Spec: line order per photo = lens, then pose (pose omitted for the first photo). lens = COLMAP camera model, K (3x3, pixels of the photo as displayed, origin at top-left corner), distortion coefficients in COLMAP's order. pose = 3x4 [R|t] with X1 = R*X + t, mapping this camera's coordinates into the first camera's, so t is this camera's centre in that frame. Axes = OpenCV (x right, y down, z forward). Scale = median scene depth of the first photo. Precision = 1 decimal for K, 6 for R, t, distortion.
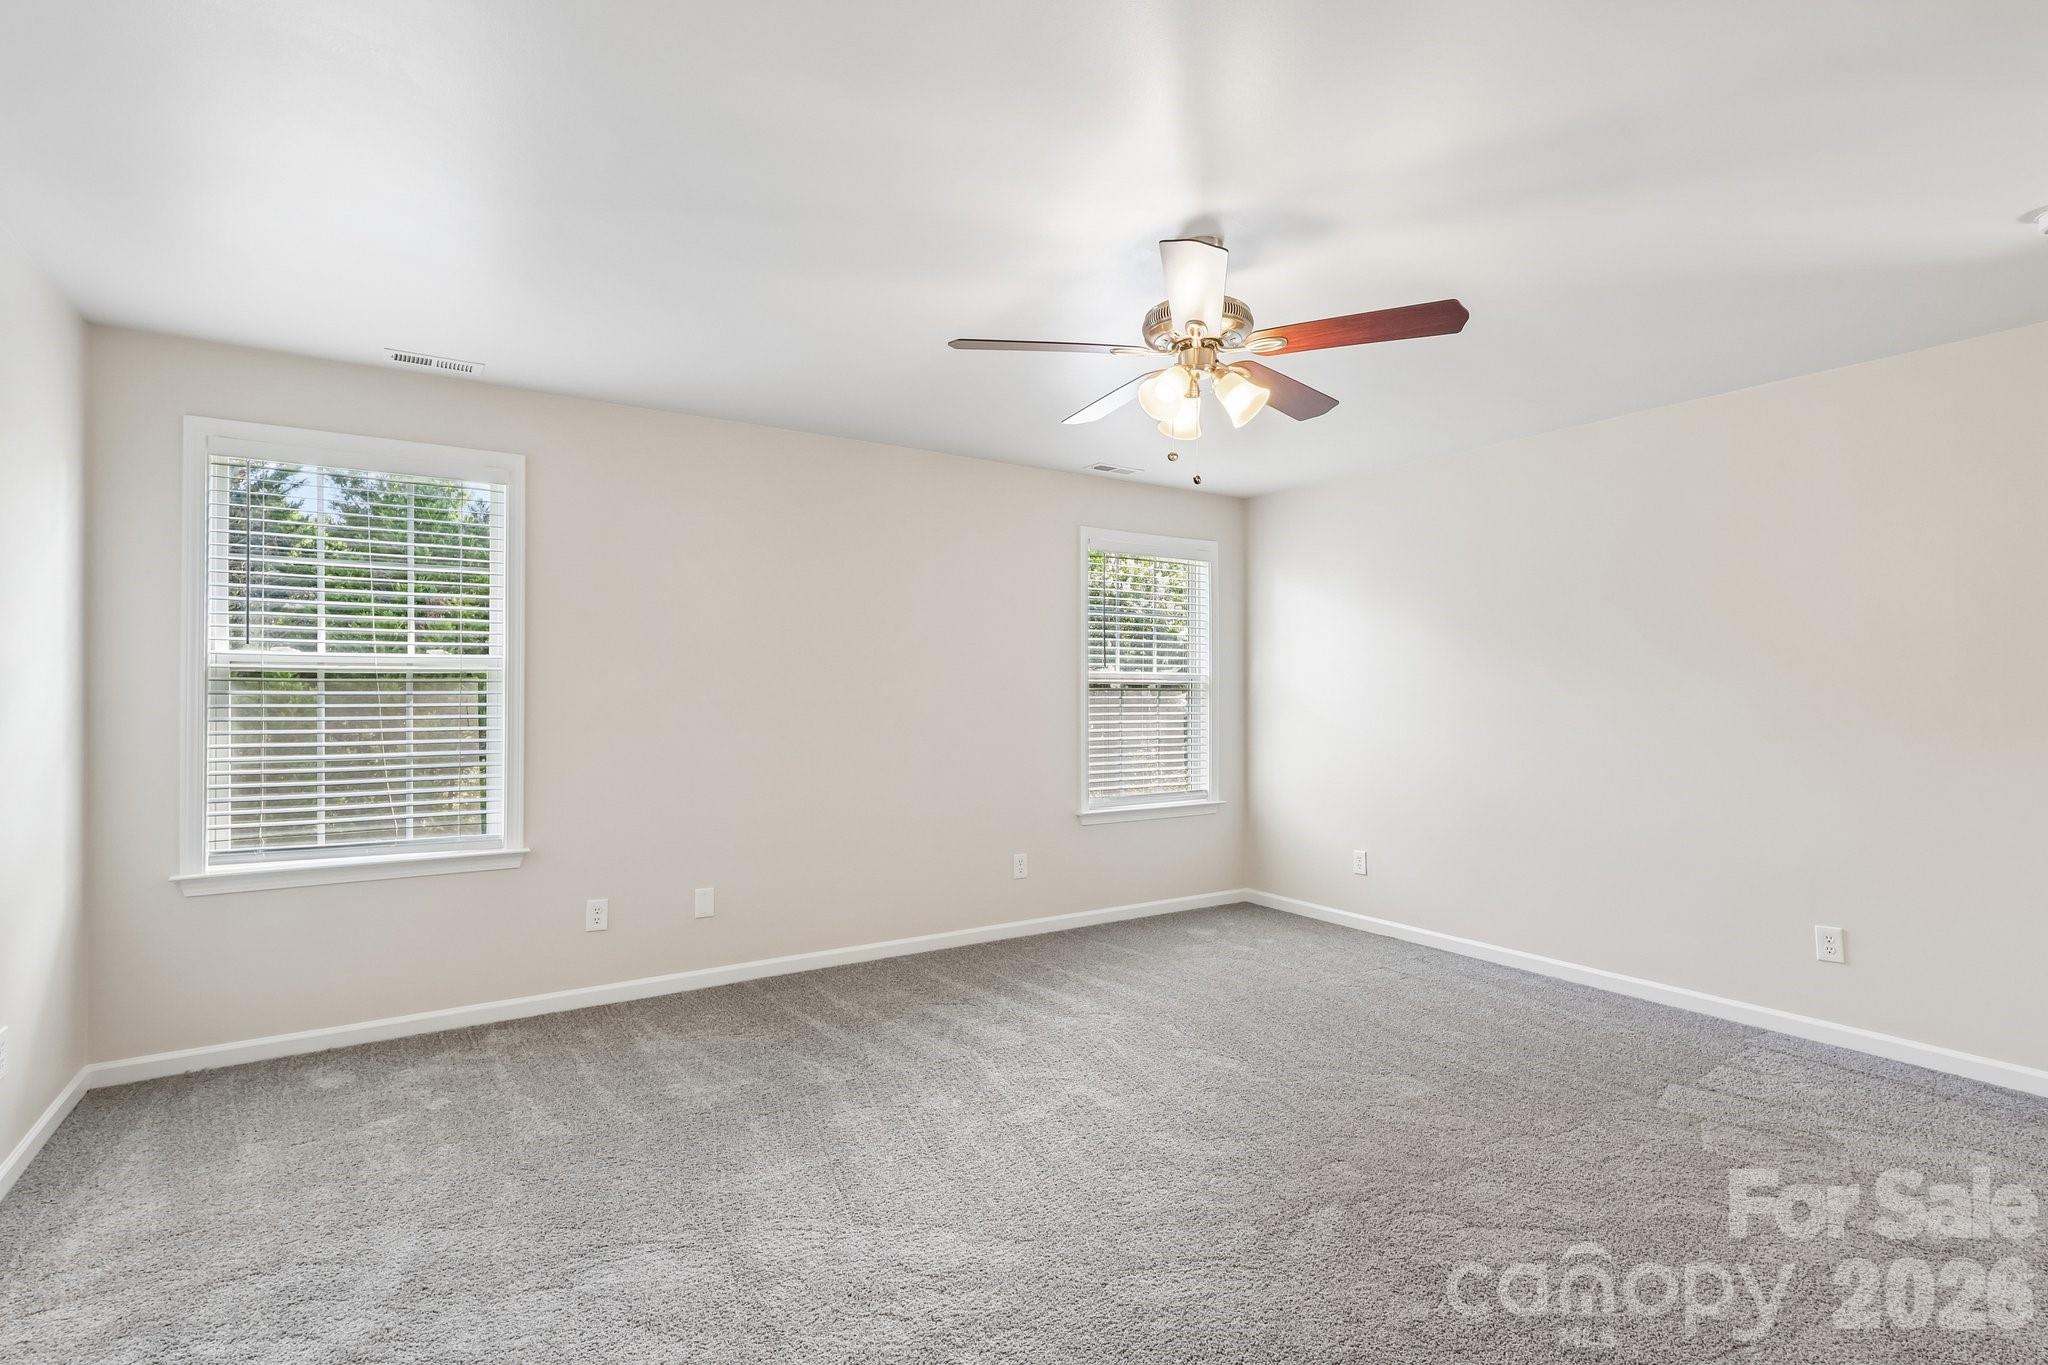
lens RADIAL K [[981.0, 0, 1042.7], [0, 981.0, 685.5], [0, 0, 1]] dist [0.001448, 0.001253]
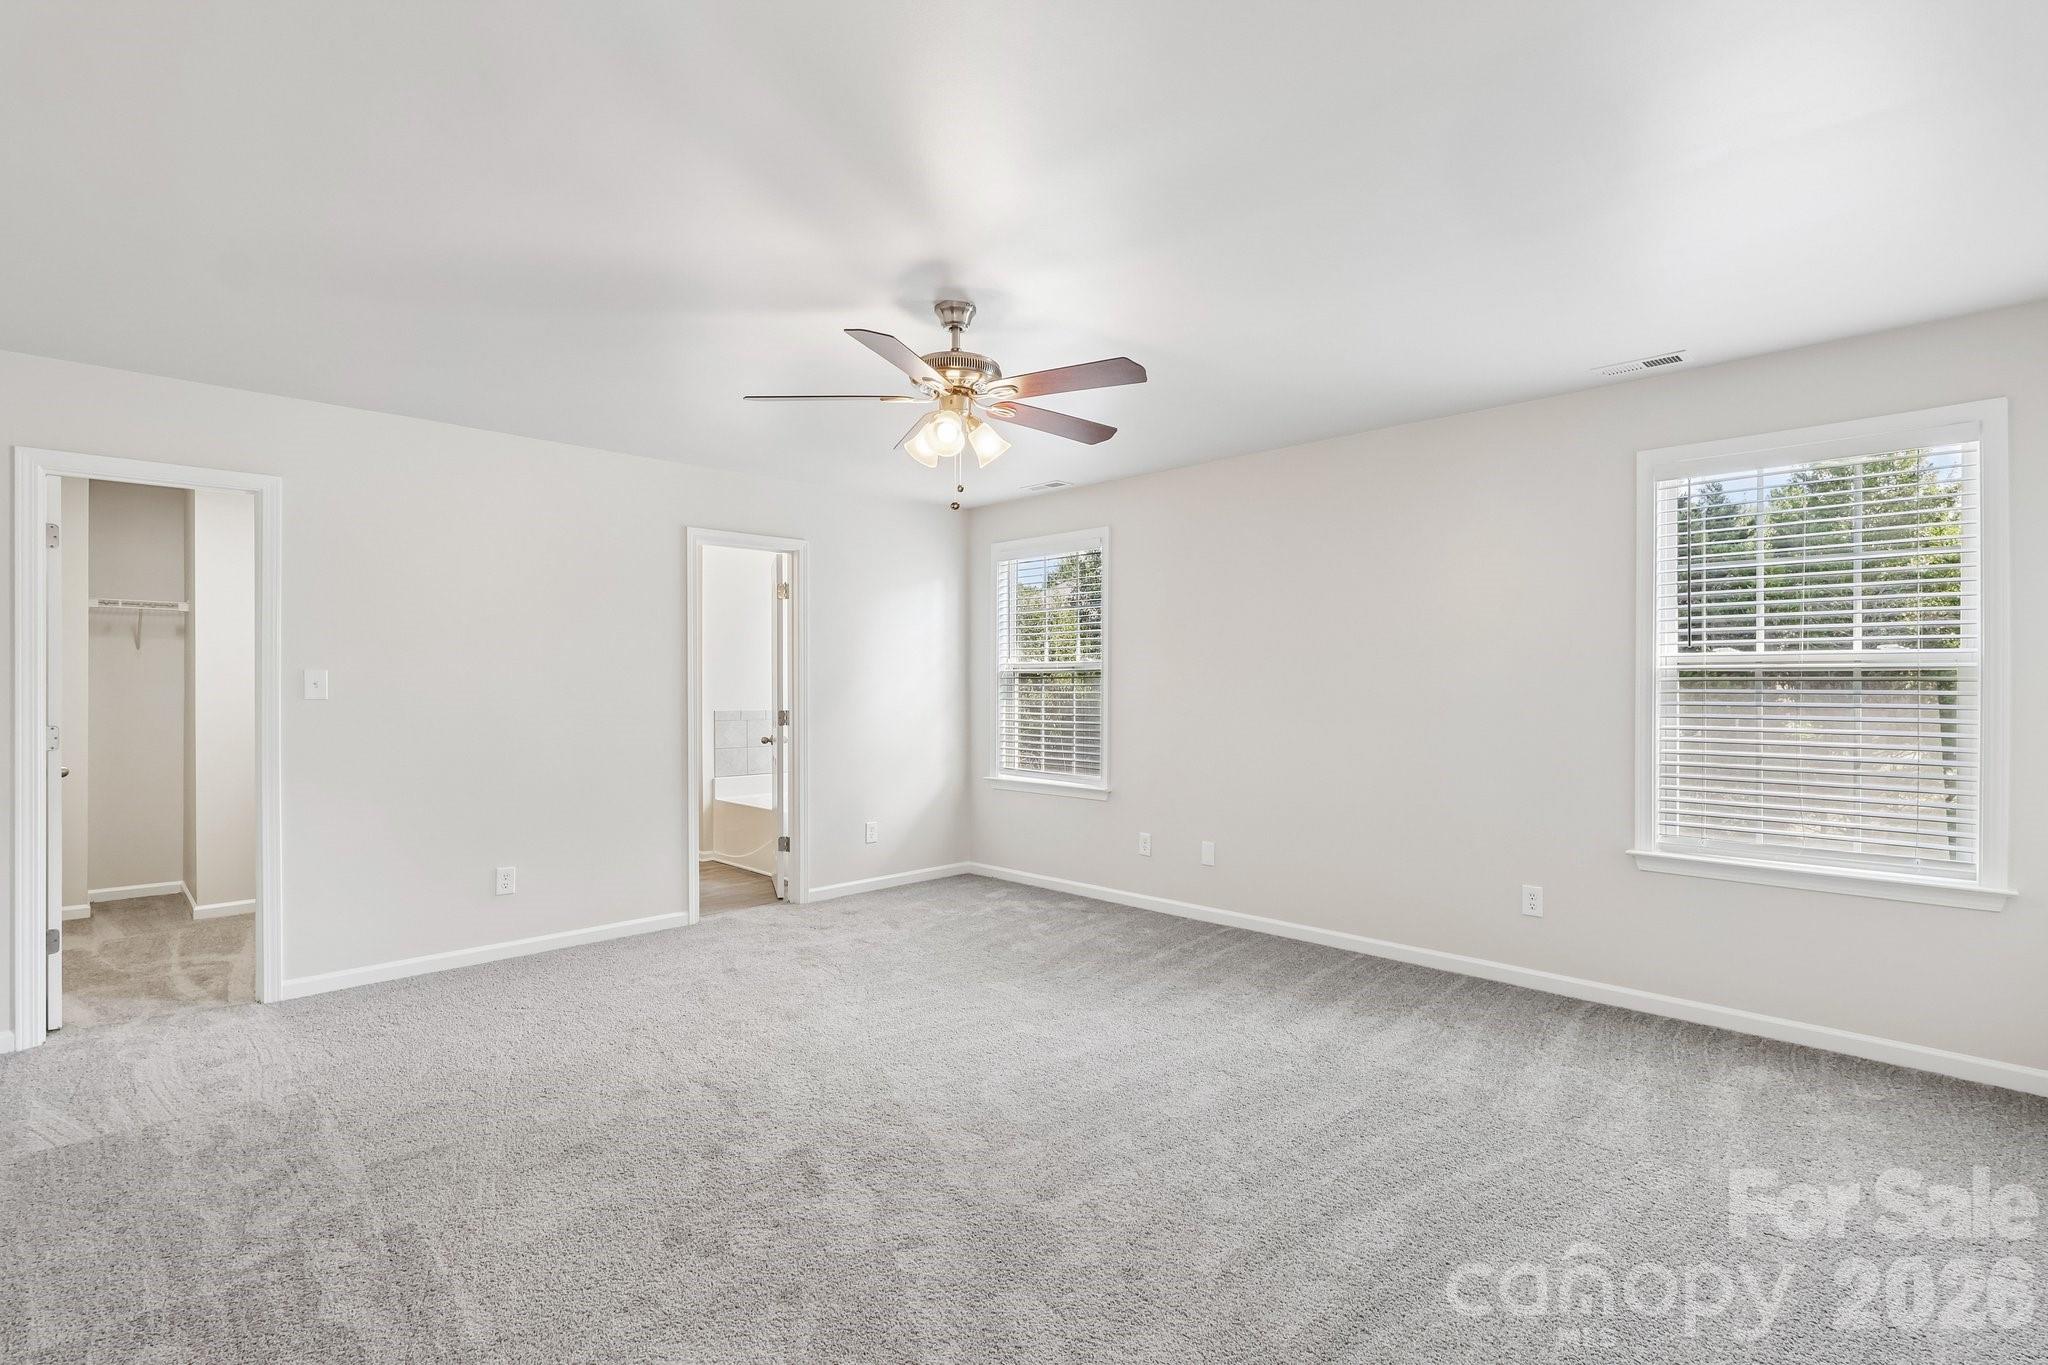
lens RADIAL K [[981.0, 0, 1030.3], [0, 981.0, 673.1], [0, 0, 1]] dist [0.001448, 0.001253]
pose [[0.191897, -0.015442, -0.981294, 0.598610], [0.002587, 0.999881, -0.015229, 0.008375], [0.981412, 0.000384, 0.191914, 0.388771]]
